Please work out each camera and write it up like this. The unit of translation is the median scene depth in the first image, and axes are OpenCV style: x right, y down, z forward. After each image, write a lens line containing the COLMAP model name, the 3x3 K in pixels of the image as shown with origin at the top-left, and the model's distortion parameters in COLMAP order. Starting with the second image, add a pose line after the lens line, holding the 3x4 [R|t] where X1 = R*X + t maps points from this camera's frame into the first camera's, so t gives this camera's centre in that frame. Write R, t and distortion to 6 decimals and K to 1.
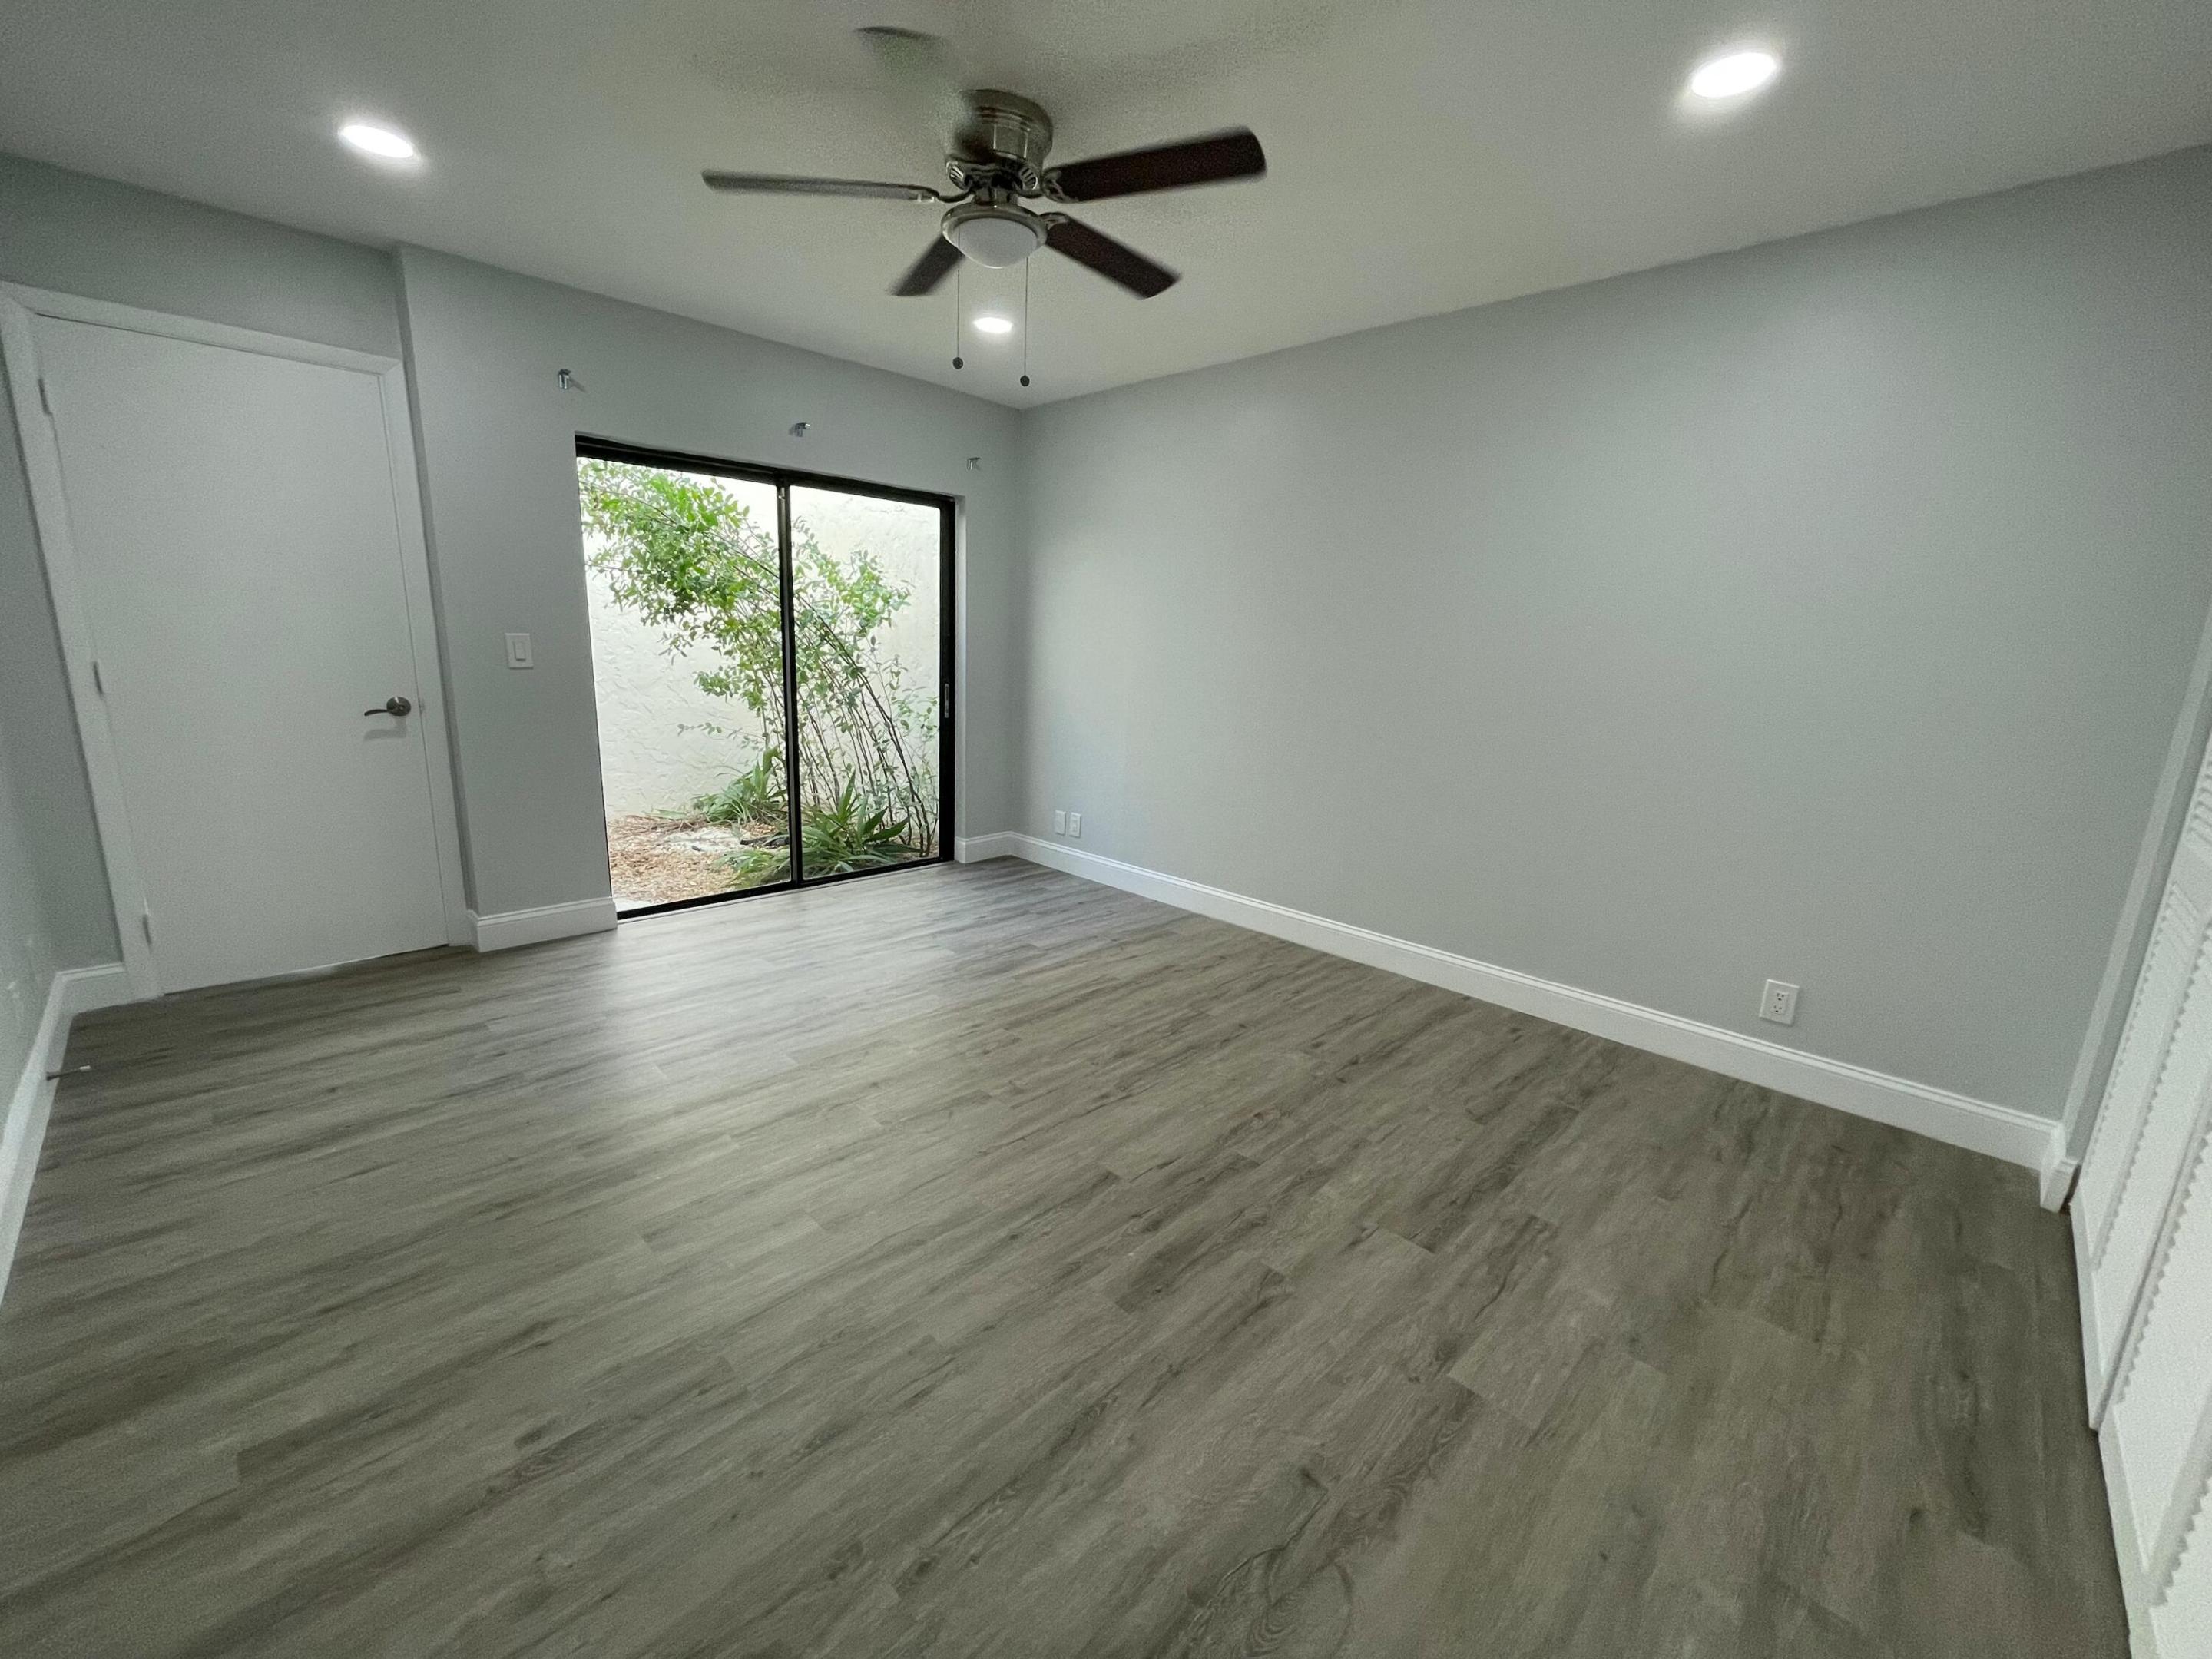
lens RADIAL K [[888.1, 0, 1103.3], [0, 888.1, 832.8], [0, 0, 1]] dist [-0.003253, -0.000463]
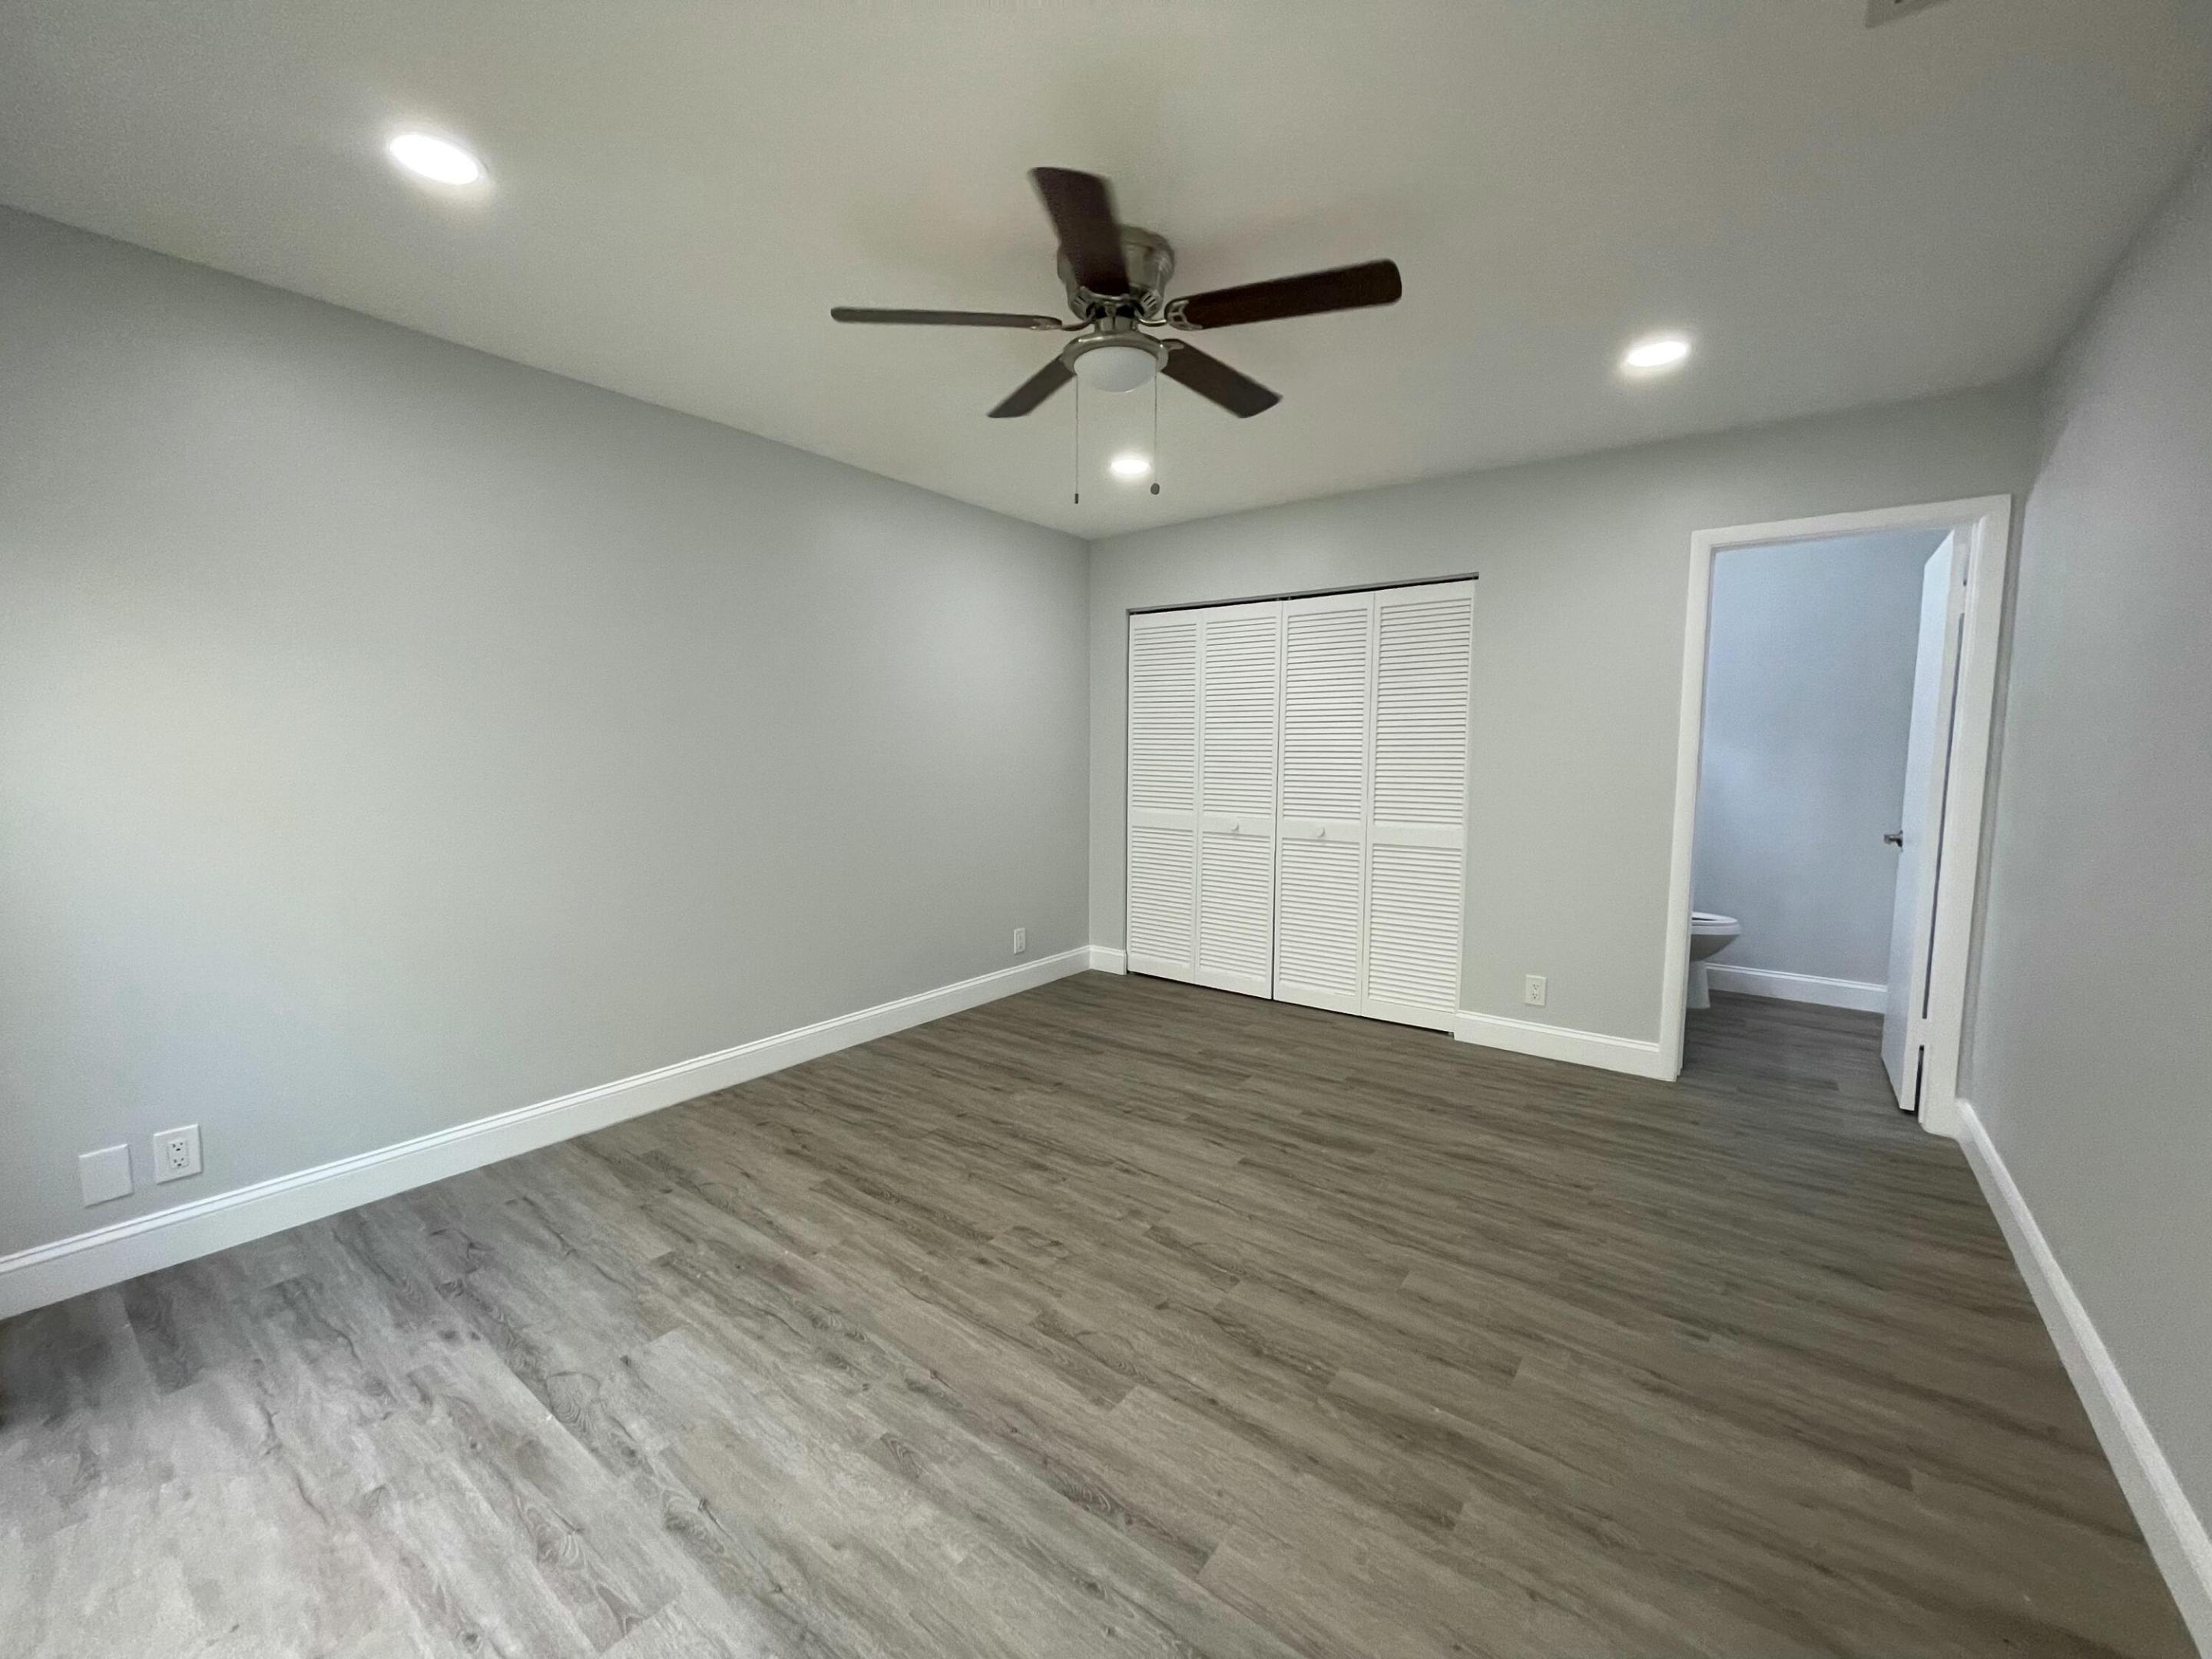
lens RADIAL K [[888.1, 0, 1109.8], [0, 888.1, 826.7], [0, 0, 1]] dist [-0.003253, -0.000463]
pose [[-0.143278, -0.130701, 0.981014, -0.785011], [0.201035, 0.966732, 0.158159, -0.219885], [-0.969049, 0.219879, -0.112236, 0.829391]]
